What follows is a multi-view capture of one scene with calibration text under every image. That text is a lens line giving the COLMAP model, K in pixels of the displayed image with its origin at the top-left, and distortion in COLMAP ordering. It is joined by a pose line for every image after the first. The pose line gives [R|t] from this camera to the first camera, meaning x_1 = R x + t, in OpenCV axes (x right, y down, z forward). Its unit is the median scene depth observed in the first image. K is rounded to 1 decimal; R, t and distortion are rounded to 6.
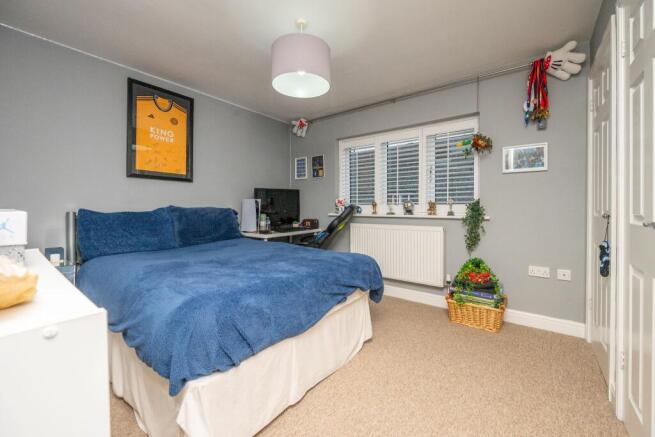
lens RADIAL K [[265.4, 0, 327.2], [0, 265.4, 203.9], [0, 0, 1]] dist [-0.000139, 0.000006]
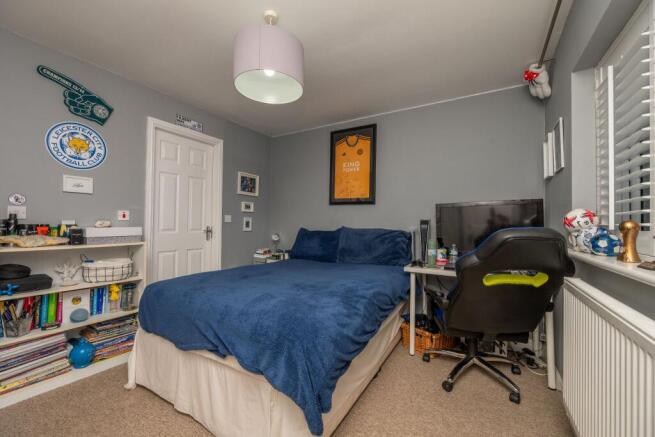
lens RADIAL K [[261.6, 0, 327.5], [0, 261.6, 218.5], [0, 0, 1]] dist [-0.000019, 0.000119]
pose [[0.120719, -0.016037, -0.992557, 0.546733], [-0.003200, 0.999858, -0.016544, -0.008718], [0.992682, 0.005174, 0.120650, 0.782615]]
